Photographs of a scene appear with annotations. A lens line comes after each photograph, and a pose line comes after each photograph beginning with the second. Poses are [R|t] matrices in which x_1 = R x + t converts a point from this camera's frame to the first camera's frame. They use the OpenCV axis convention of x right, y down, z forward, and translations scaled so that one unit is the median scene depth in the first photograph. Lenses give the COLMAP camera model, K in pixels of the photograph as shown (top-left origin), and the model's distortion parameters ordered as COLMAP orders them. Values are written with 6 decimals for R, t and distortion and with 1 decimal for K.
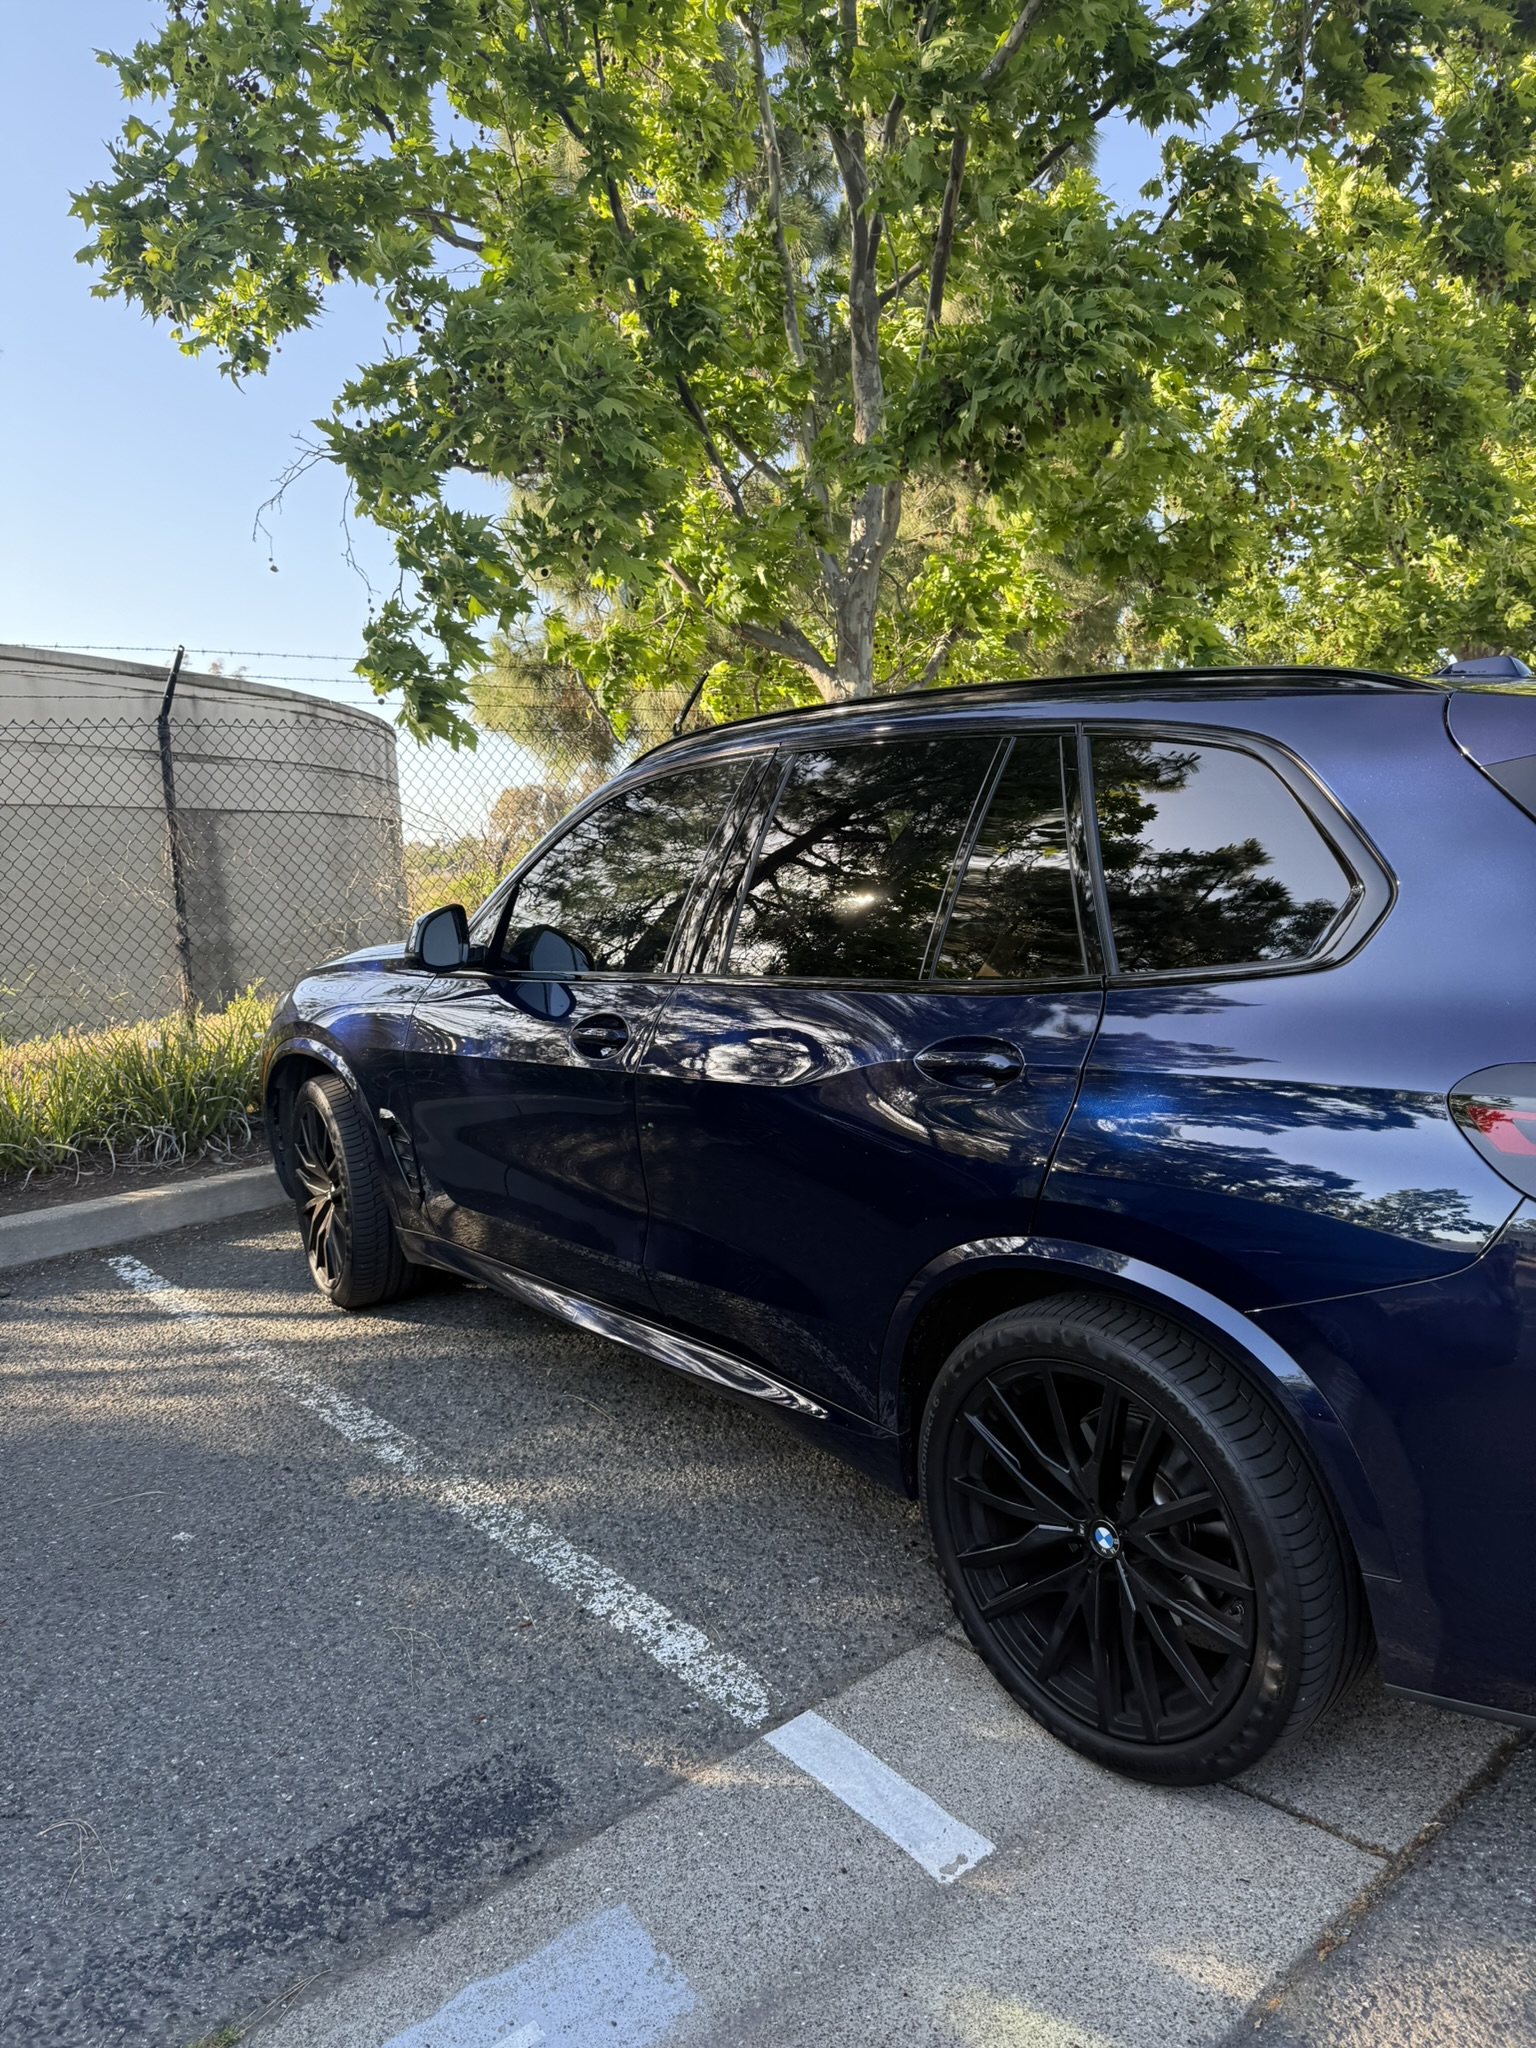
lens RADIAL K [[1423.4, 0, 768.0], [0, 1423.4, 1024.0], [0, 0, 1]] dist [0.000361, -0.009118]
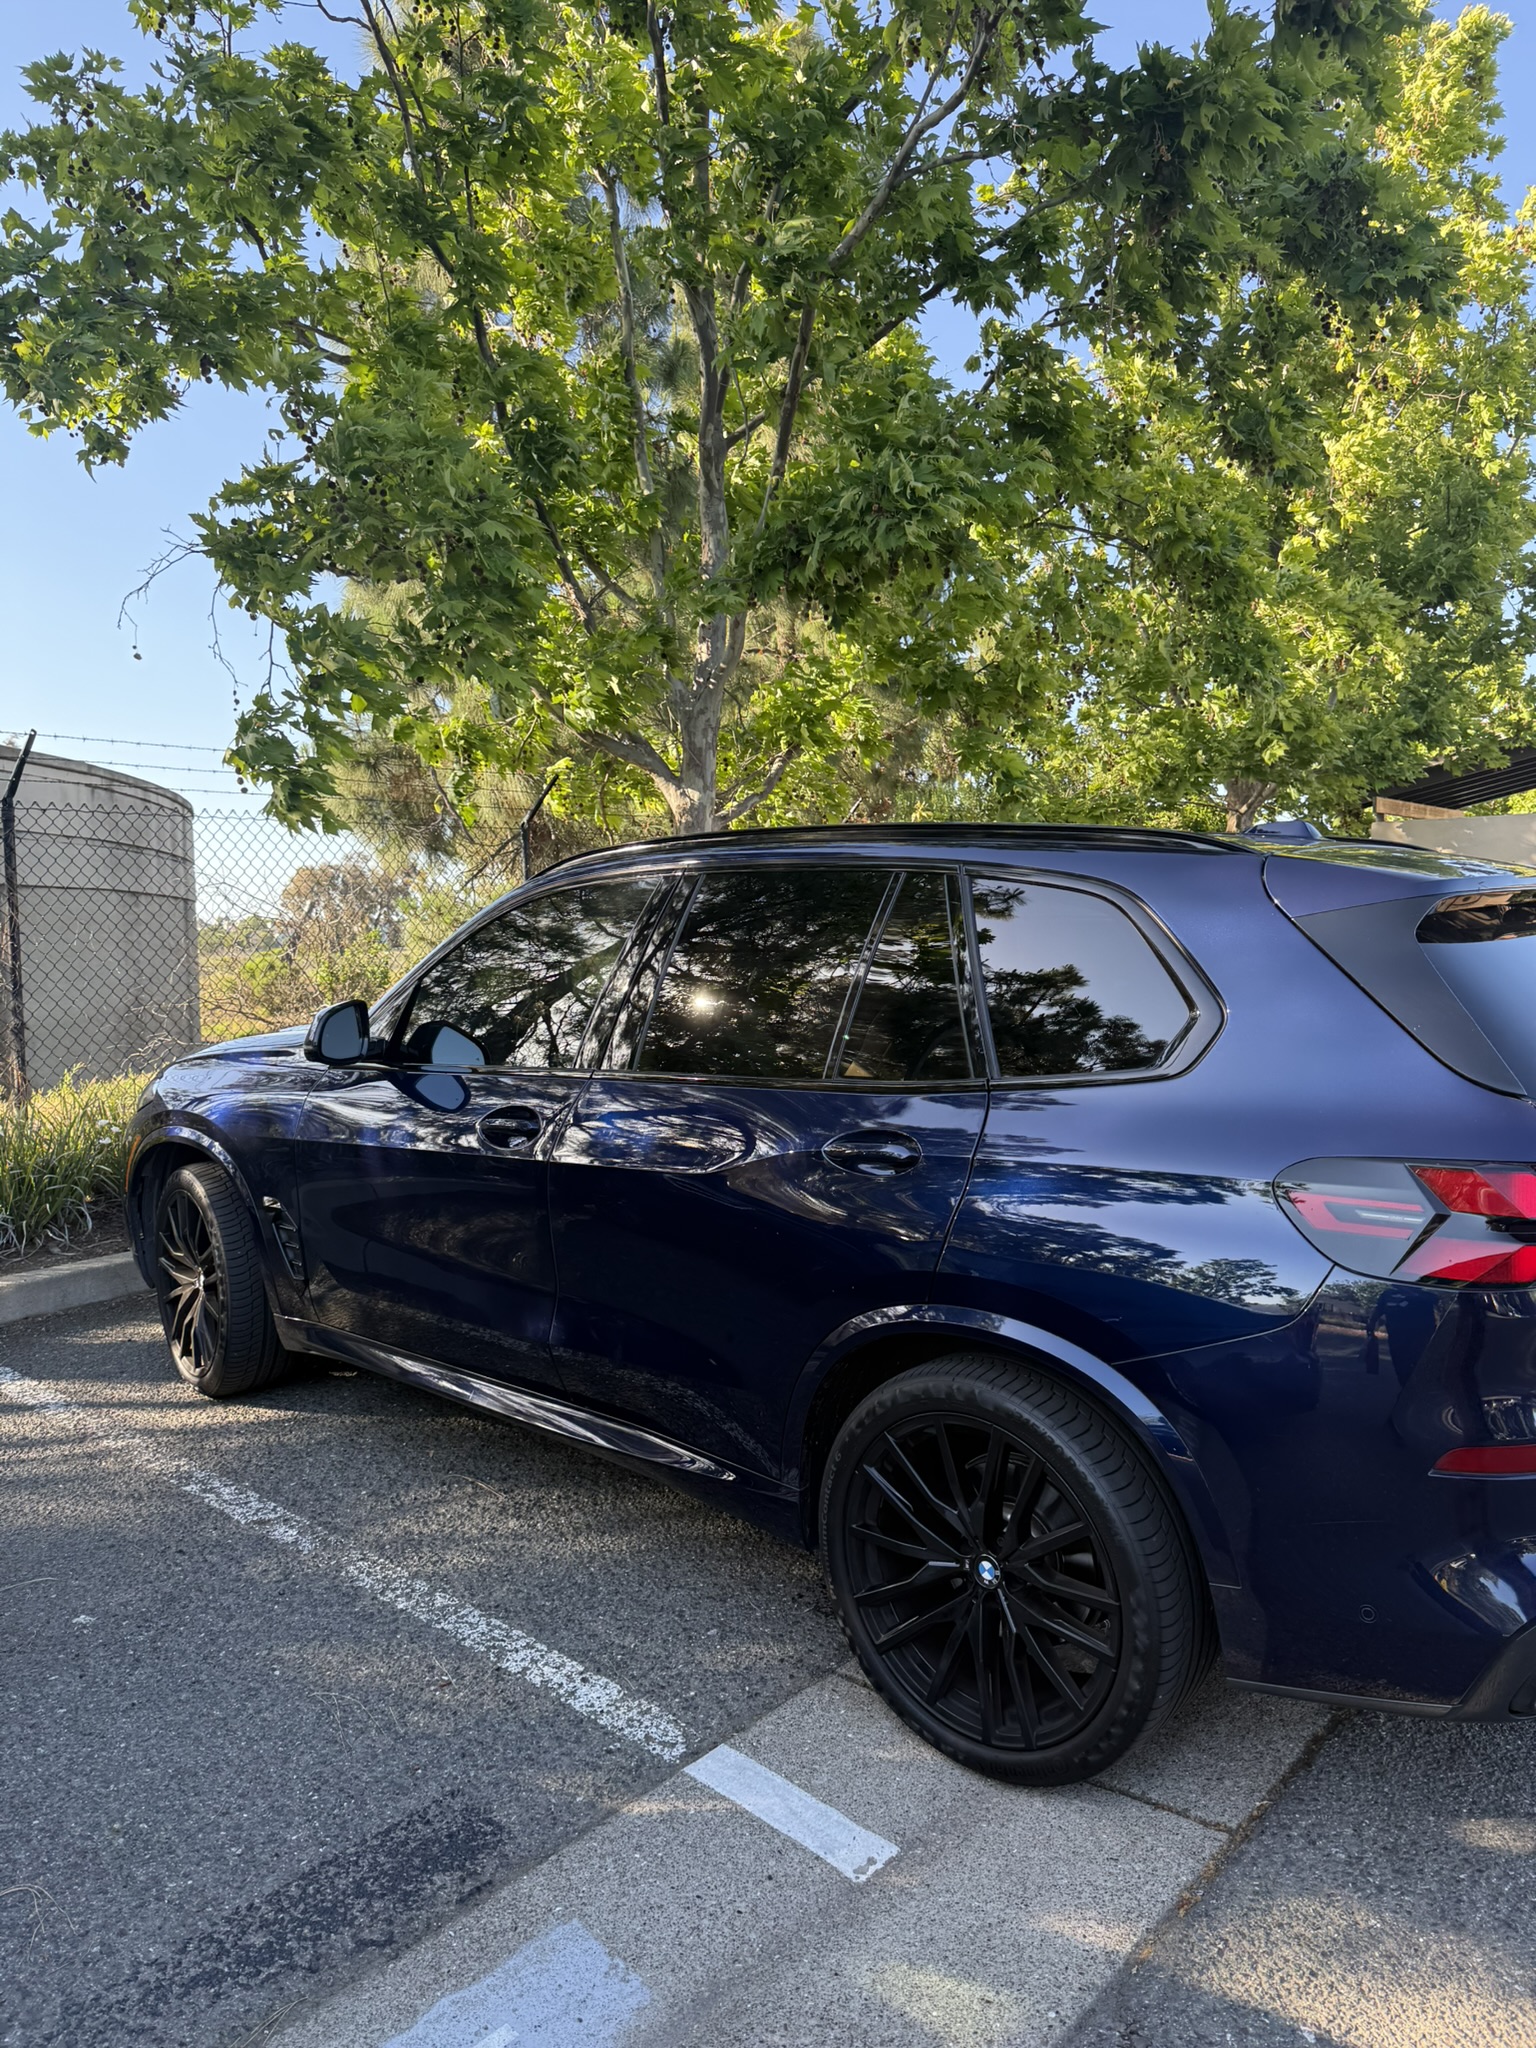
lens RADIAL K [[1468.2, 0, 768.0], [0, 1468.2, 1024.0], [0, 0, 1]] dist [0.000989, -0.006029]
pose [[0.987537, 0.021643, 0.155889, -0.100263], [-0.011628, 0.997826, -0.064873, 0.000353], [-0.156954, 0.062252, 0.985642, -0.126148]]
